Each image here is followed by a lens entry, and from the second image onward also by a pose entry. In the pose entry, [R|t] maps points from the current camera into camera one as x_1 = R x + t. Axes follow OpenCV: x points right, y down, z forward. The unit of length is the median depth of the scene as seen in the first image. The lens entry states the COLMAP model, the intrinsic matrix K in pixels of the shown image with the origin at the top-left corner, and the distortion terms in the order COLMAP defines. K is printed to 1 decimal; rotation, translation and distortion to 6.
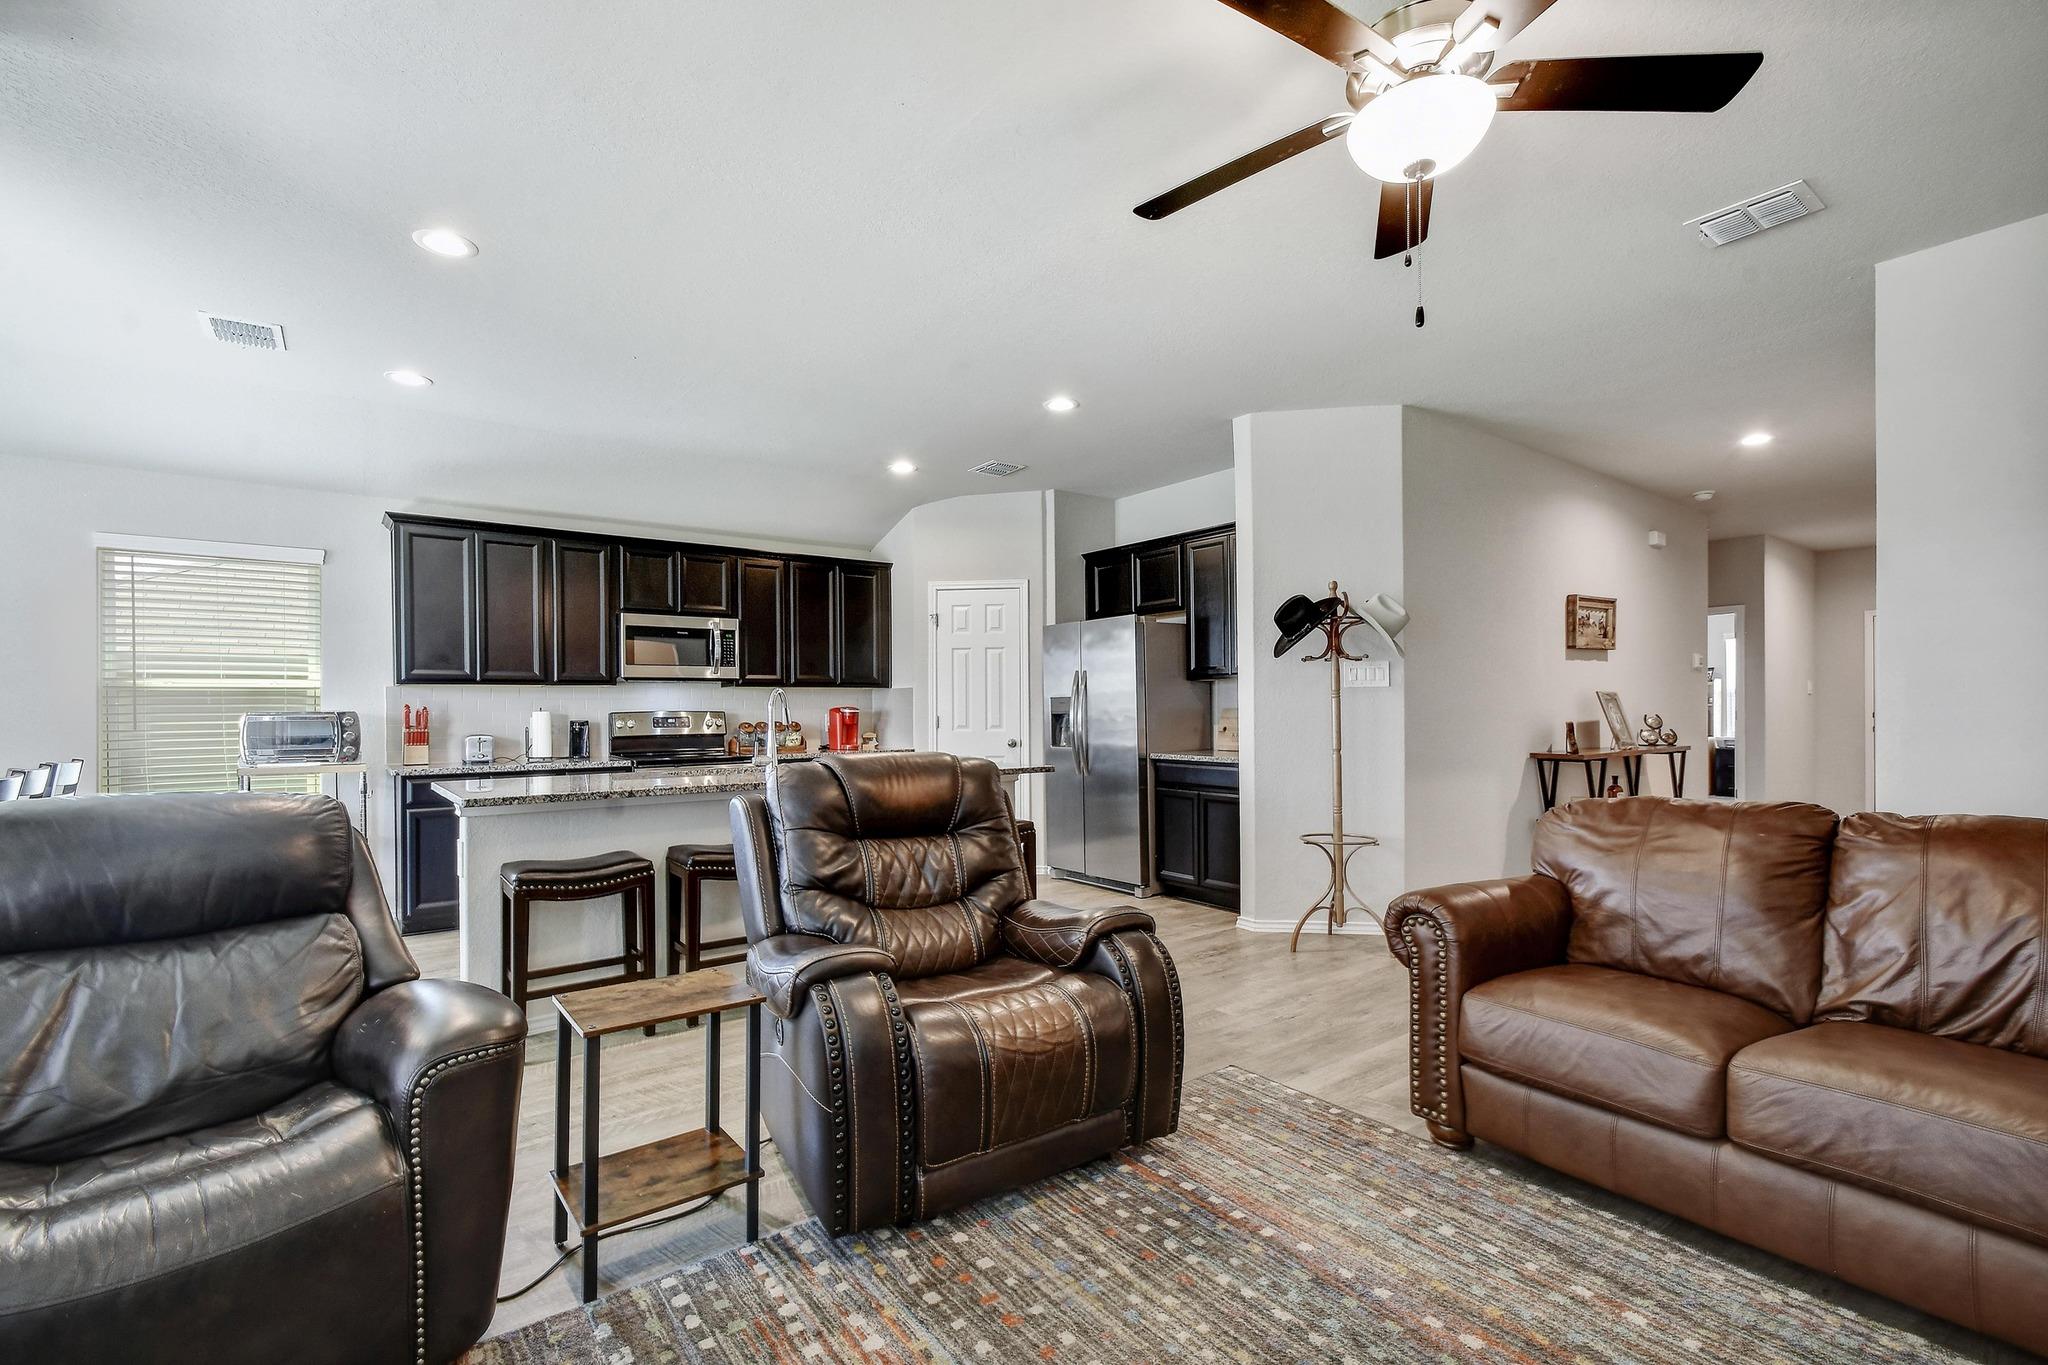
lens RADIAL K [[907.2, 0, 1020.7], [0, 907.2, 707.4], [0, 0, 1]] dist [0.004993, -0.000741]
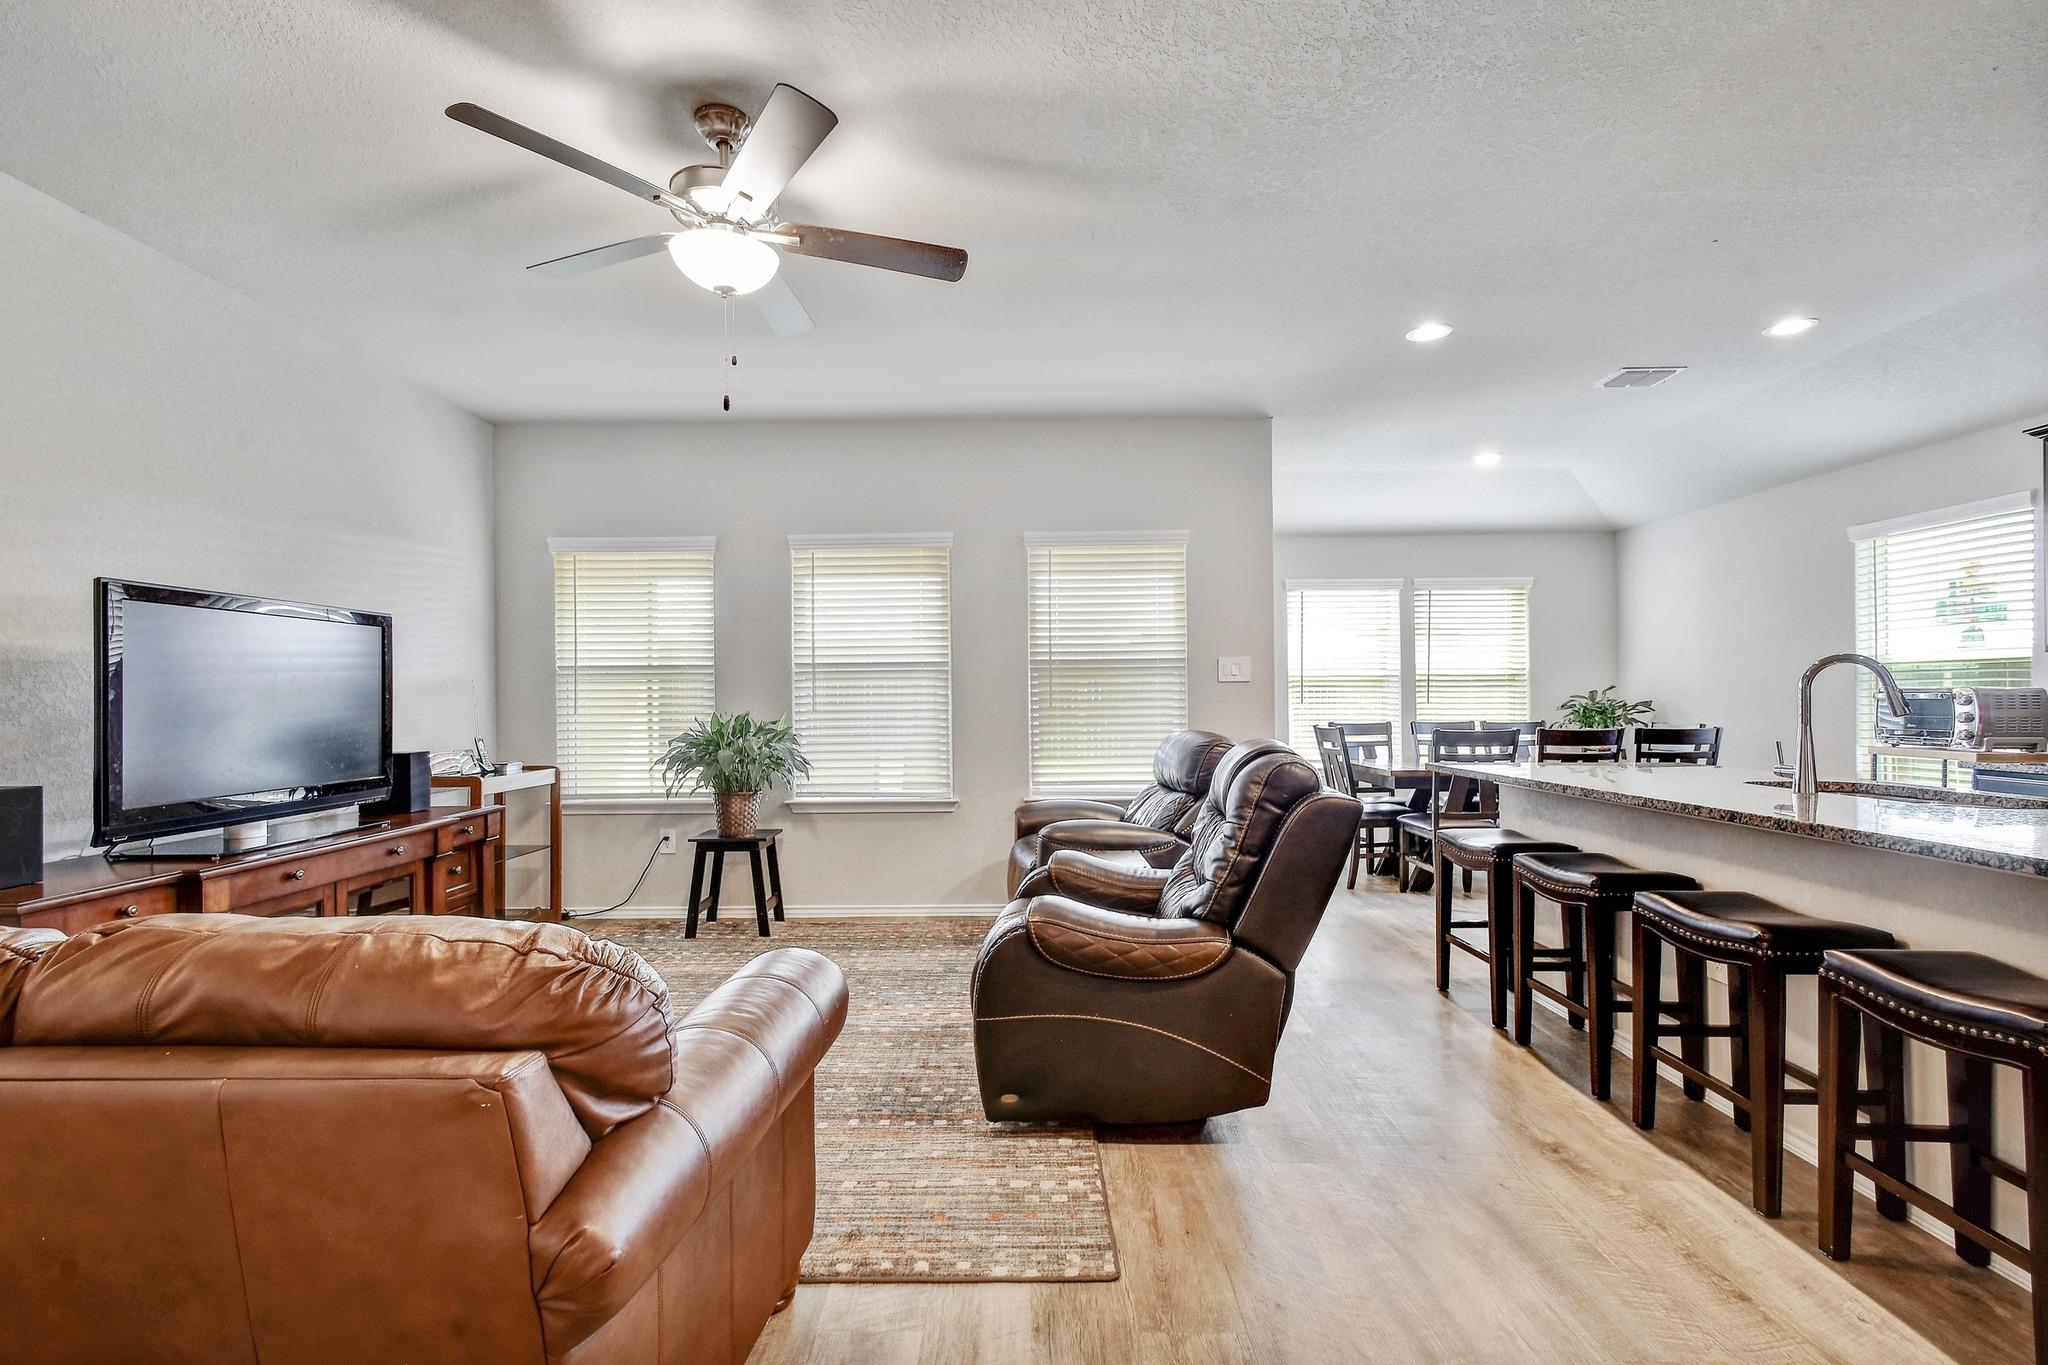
lens RADIAL K [[907.2, 0, 1014.7], [0, 907.2, 700.0], [0, 0, 1]] dist [0.004993, -0.000741]
pose [[-0.607969, 0.014624, -0.793826, 0.401055], [0.015439, 0.999859, 0.006595, -0.003415], [0.793811, -0.008247, -0.608109, 0.694325]]
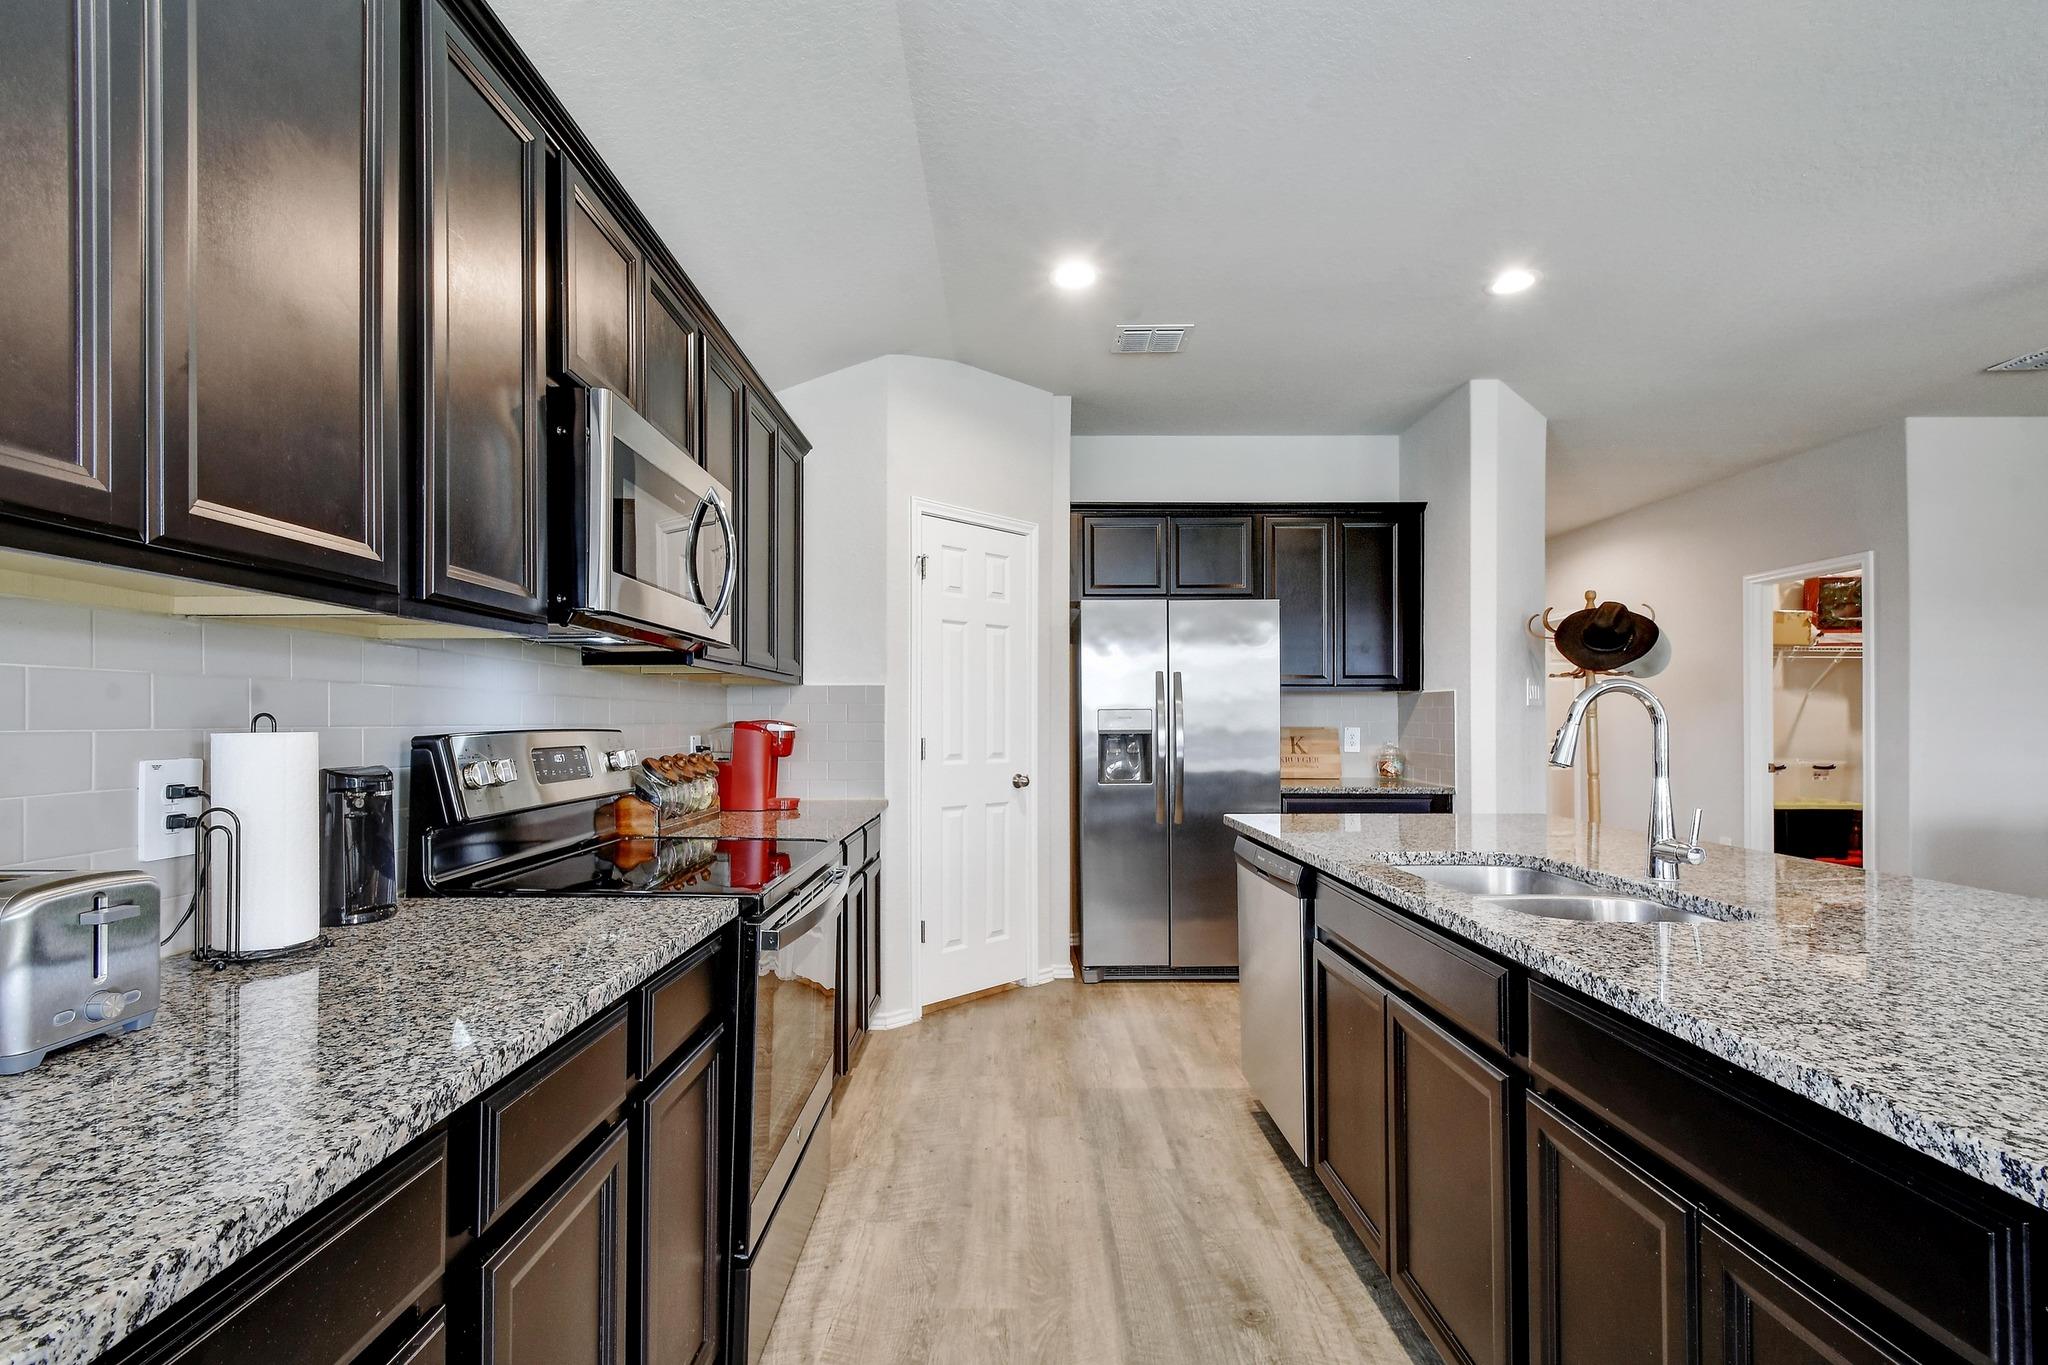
lens RADIAL K [[907.2, 0, 1010.8], [0, 907.2, 705.7], [0, 0, 1]] dist [0.004993, -0.000741]
pose [[0.602426, 0.023539, 0.797827, -0.590206], [-0.012166, 0.999720, -0.020309, 0.000495], [-0.798082, 0.002528, 0.602544, 0.725345]]
